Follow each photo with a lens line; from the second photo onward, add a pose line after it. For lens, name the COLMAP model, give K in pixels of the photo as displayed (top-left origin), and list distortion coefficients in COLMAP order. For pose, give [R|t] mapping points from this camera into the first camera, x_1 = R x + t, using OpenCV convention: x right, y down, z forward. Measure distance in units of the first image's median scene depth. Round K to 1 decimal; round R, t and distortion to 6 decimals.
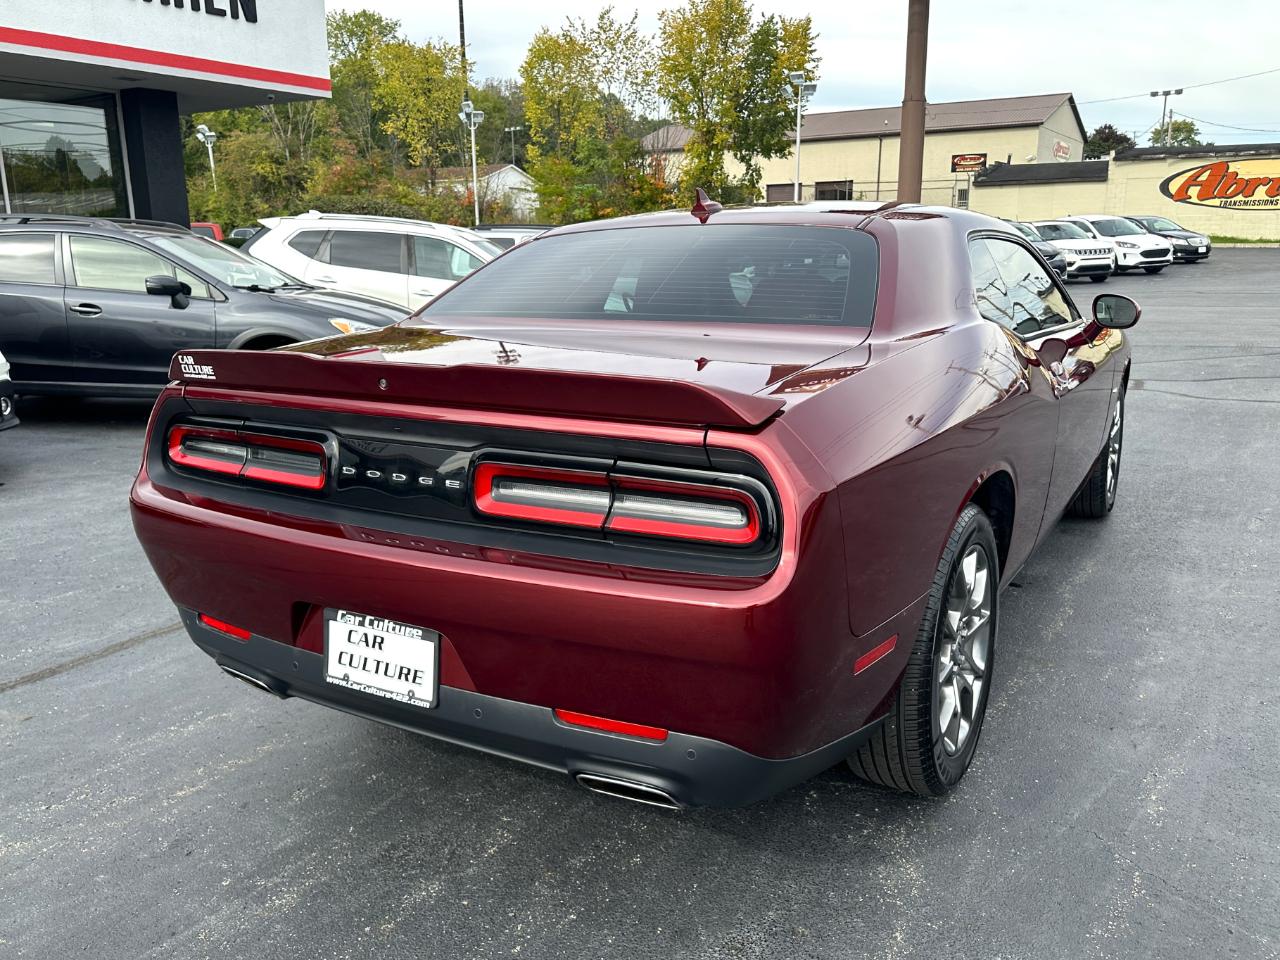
lens RADIAL K [[1026.0, 0, 628.7], [0, 1026.0, 494.1], [0, 0, 1]] dist [0.055186, -0.067745]
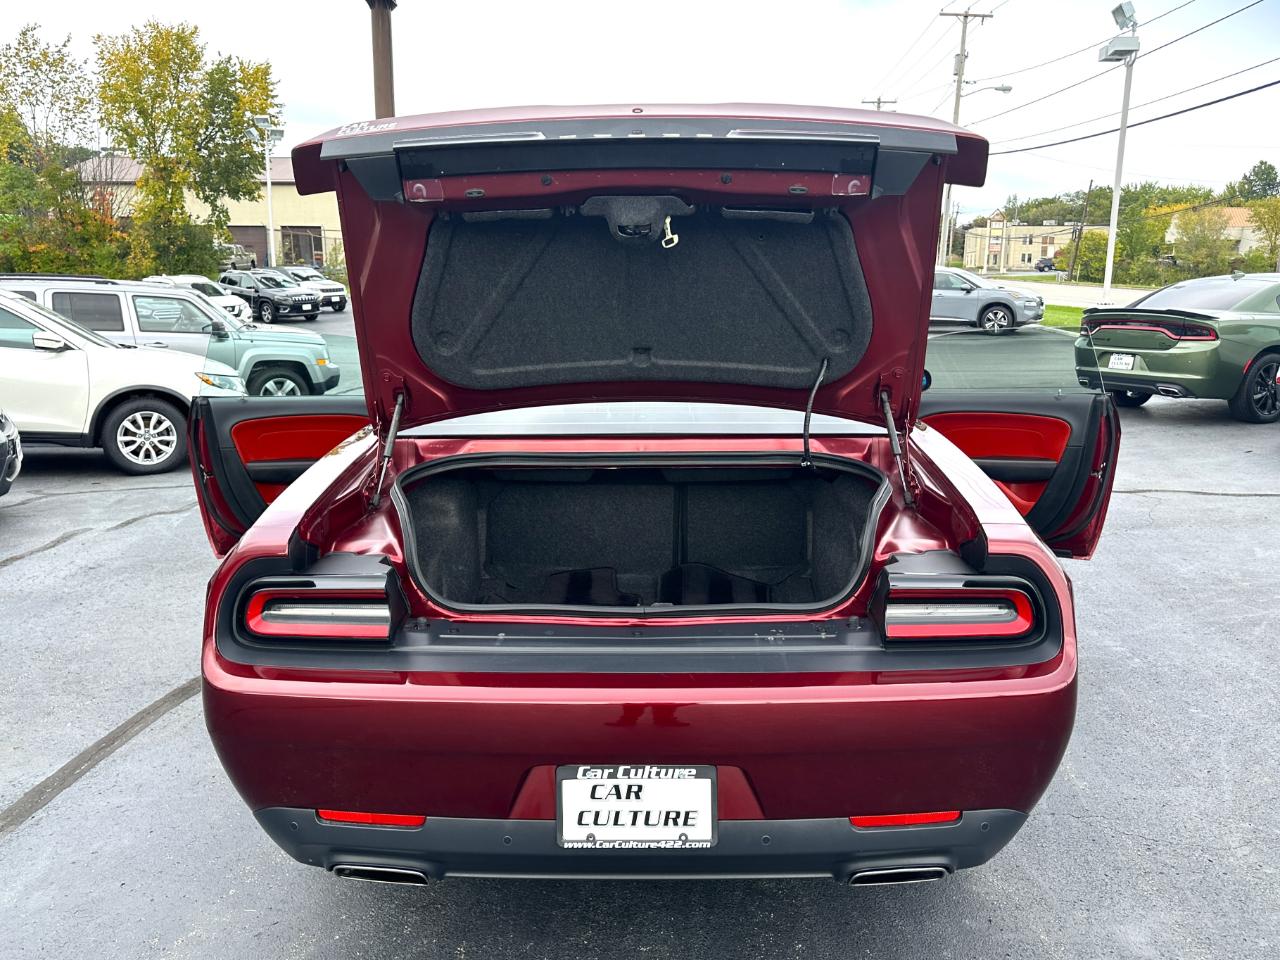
lens RADIAL K [[1026.0, 0, 642.8], [0, 1026.0, 463.2], [0, 0, 1]] dist [0.055186, -0.067745]
pose [[0.865301, -0.072387, 0.495998, -0.502102], [0.106011, 0.993563, -0.039940, -0.087967], [-0.489914, 0.087142, 0.867405, 0.099384]]
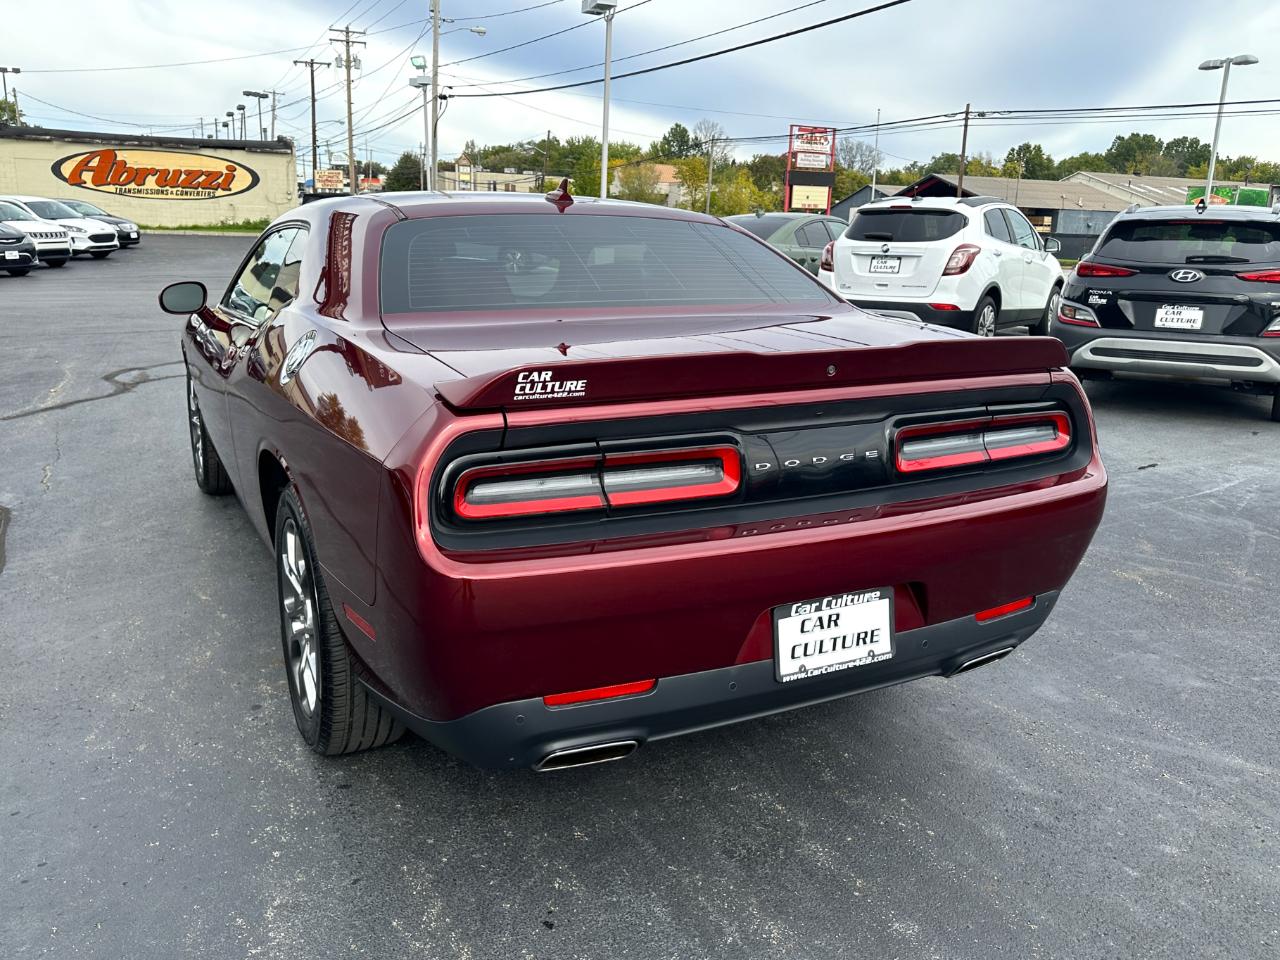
lens RADIAL K [[1026.0, 0, 638.1], [0, 1026.0, 484.5], [0, 0, 1]] dist [0.055186, -0.067745]
pose [[0.520910, -0.179113, 0.834609, -0.862857], [0.174213, 0.979466, 0.101467, -0.094284], [-0.835645, 0.092545, 0.541418, 0.429479]]
